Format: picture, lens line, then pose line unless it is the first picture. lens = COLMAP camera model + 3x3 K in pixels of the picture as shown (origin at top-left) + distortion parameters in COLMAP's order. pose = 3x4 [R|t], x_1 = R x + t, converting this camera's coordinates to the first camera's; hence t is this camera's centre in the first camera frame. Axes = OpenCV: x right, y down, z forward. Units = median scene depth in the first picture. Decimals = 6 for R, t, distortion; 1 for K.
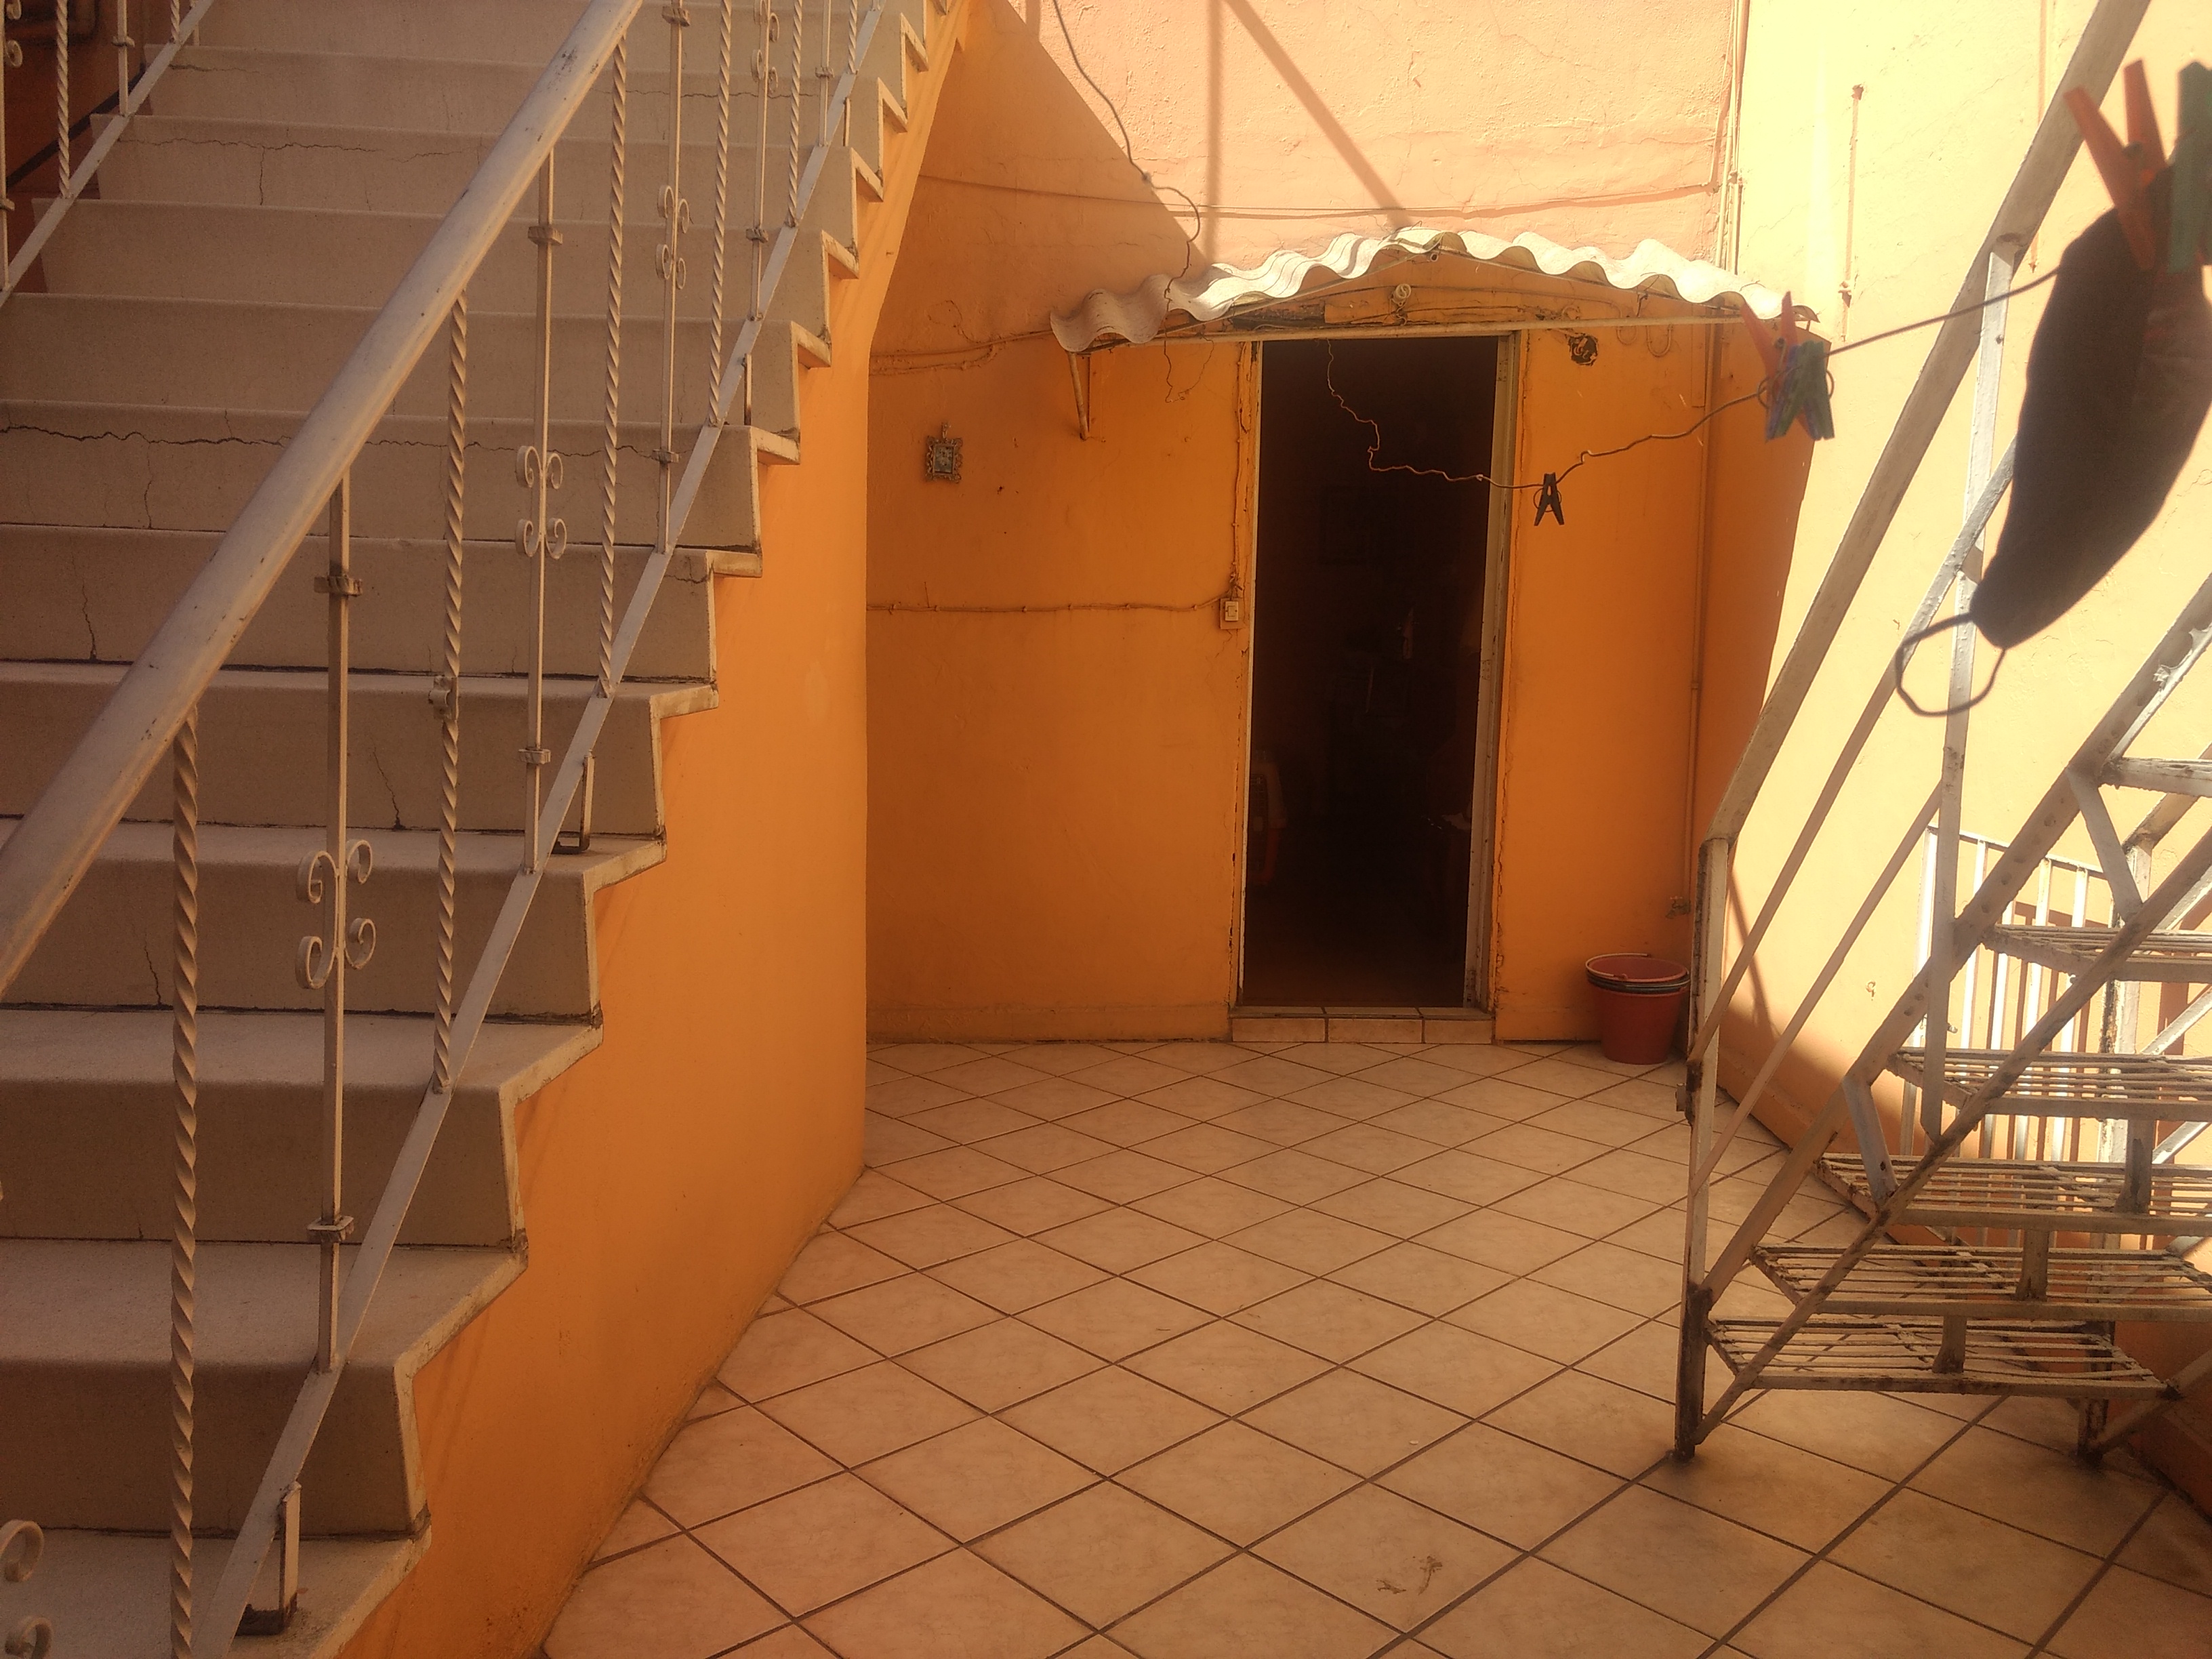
lens RADIAL K [[1728.0, 0, 1095.7], [0, 1728.0, 838.7], [0, 0, 1]] dist [0.041270, -0.016710]
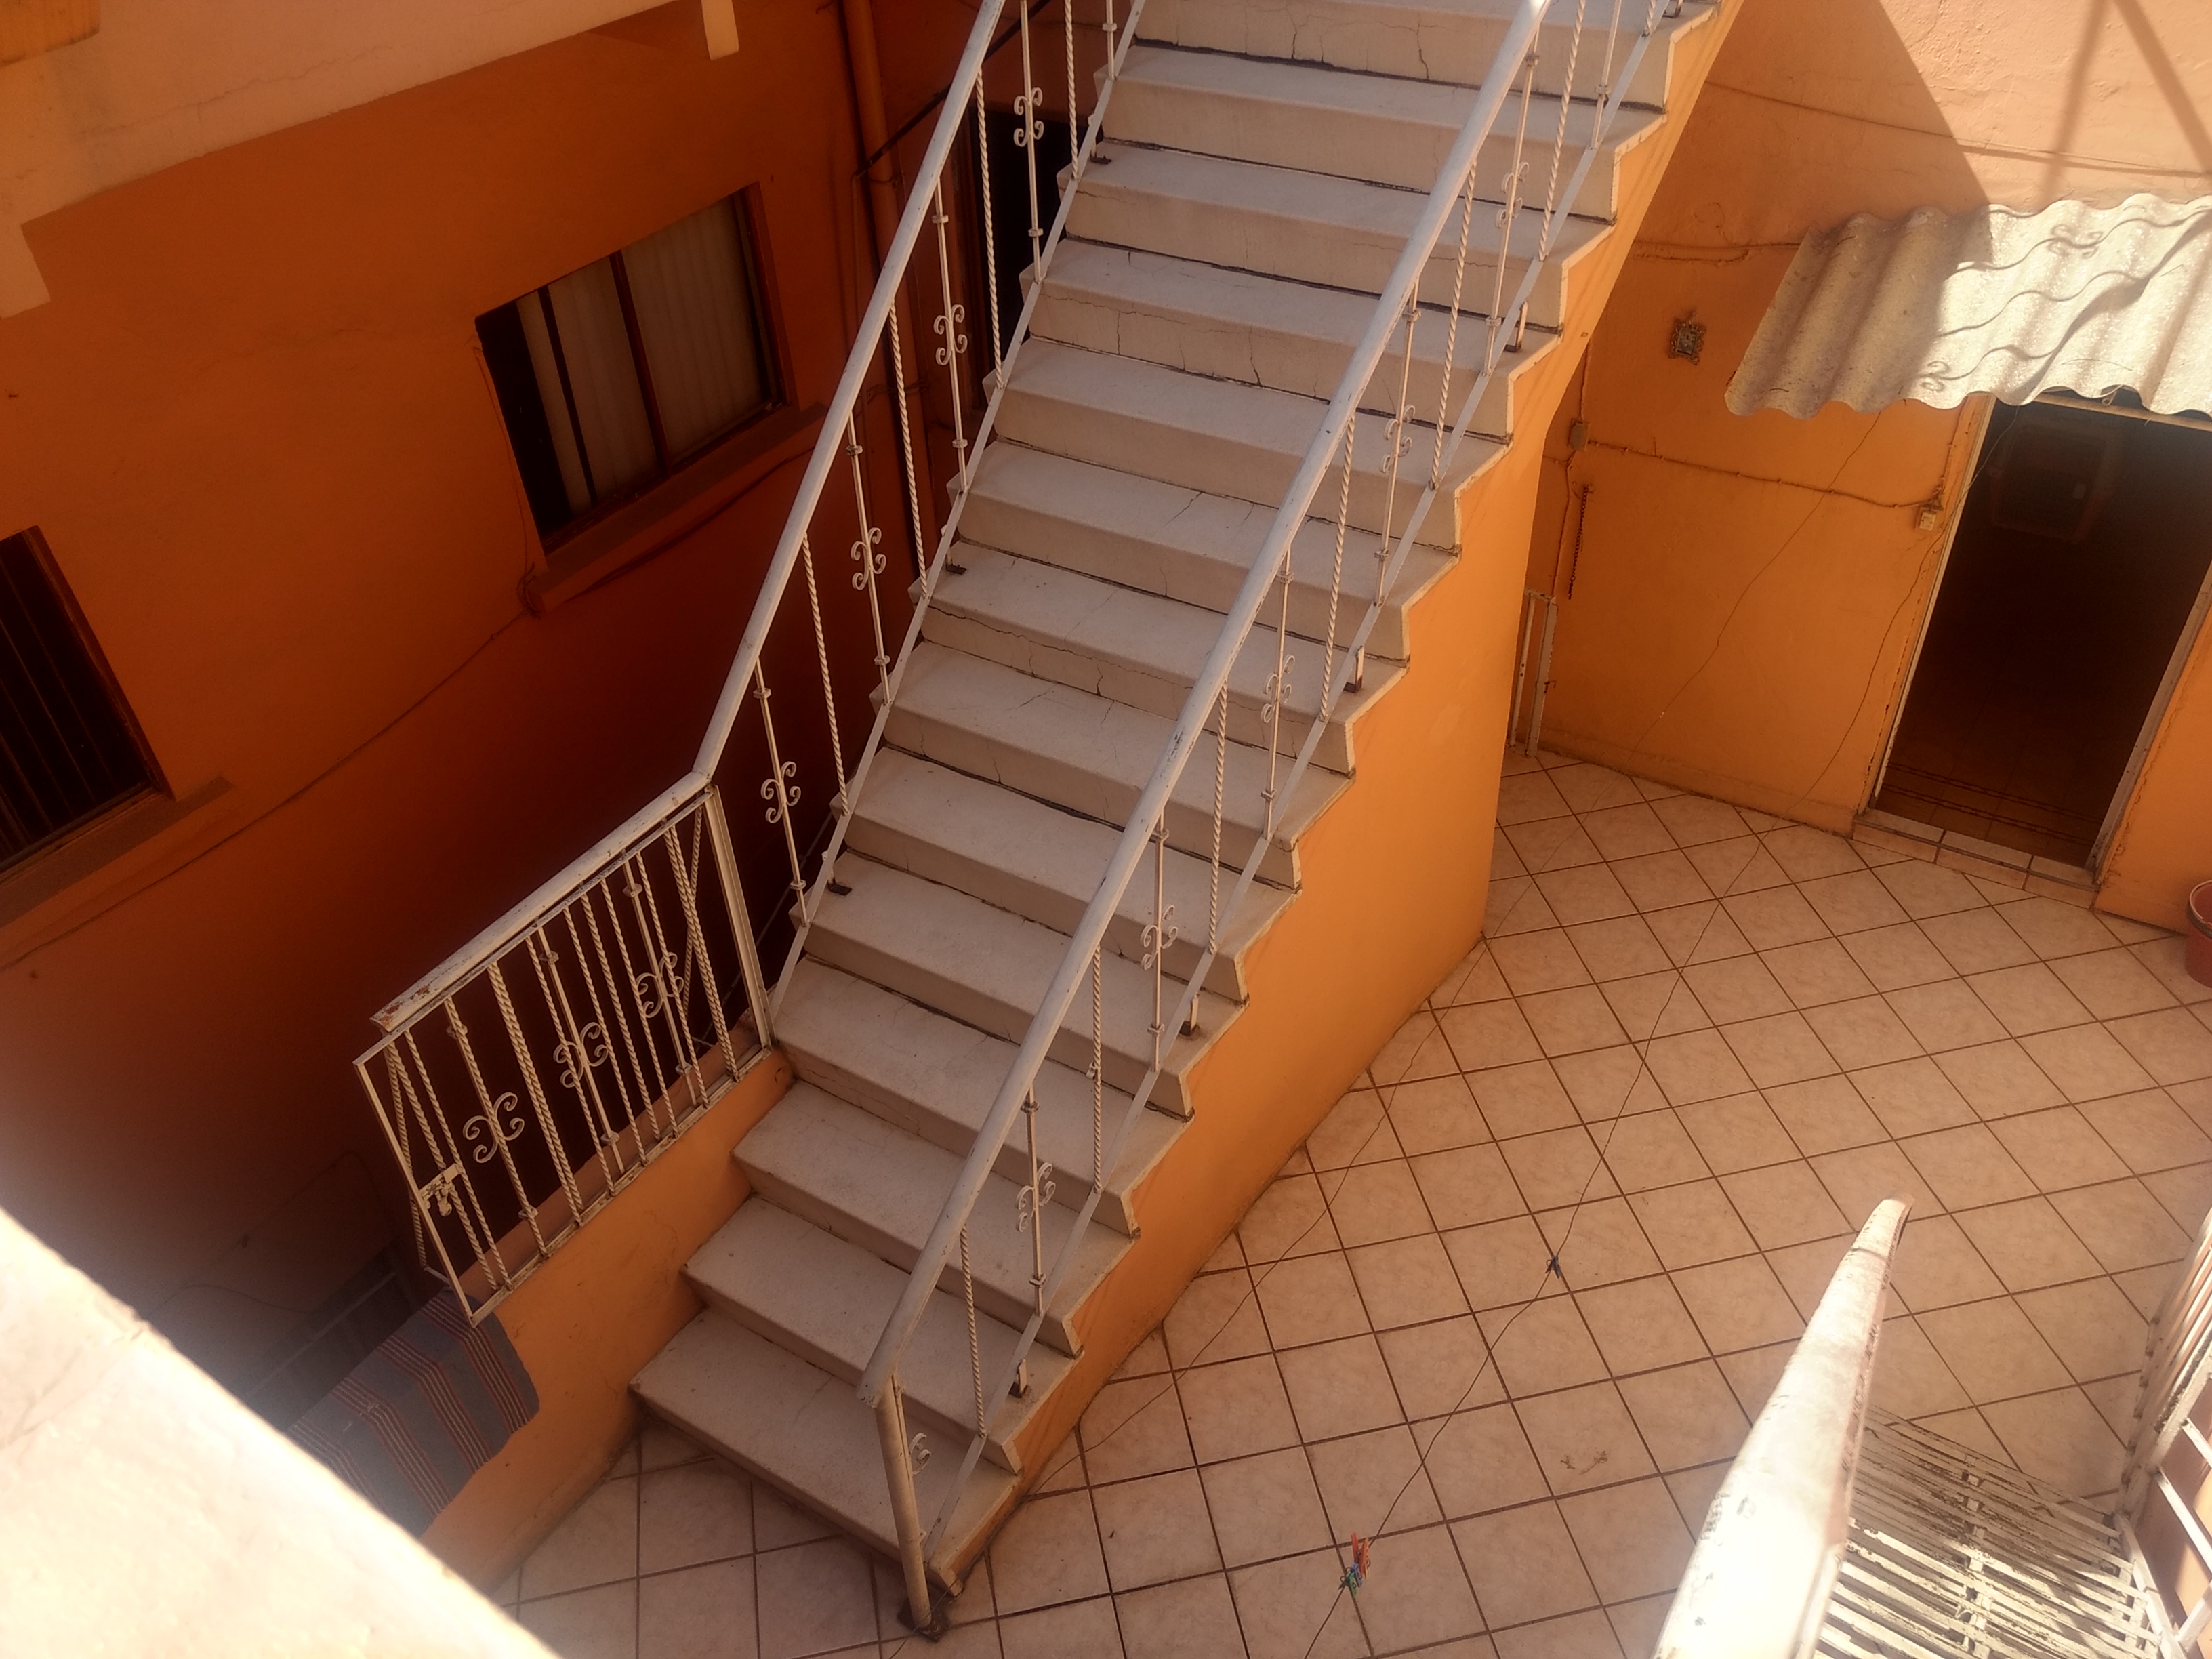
lens RADIAL K [[1728.0, 0, 1106.8], [0, 1728.0, 834.1], [0, 0, 1]] dist [0.041270, -0.016710]
pose [[0.847207, 0.283811, -0.449100, 0.345170], [-0.008809, 0.852735, 0.522270, -0.967637], [0.531189, -0.438515, 0.724943, -0.275397]]
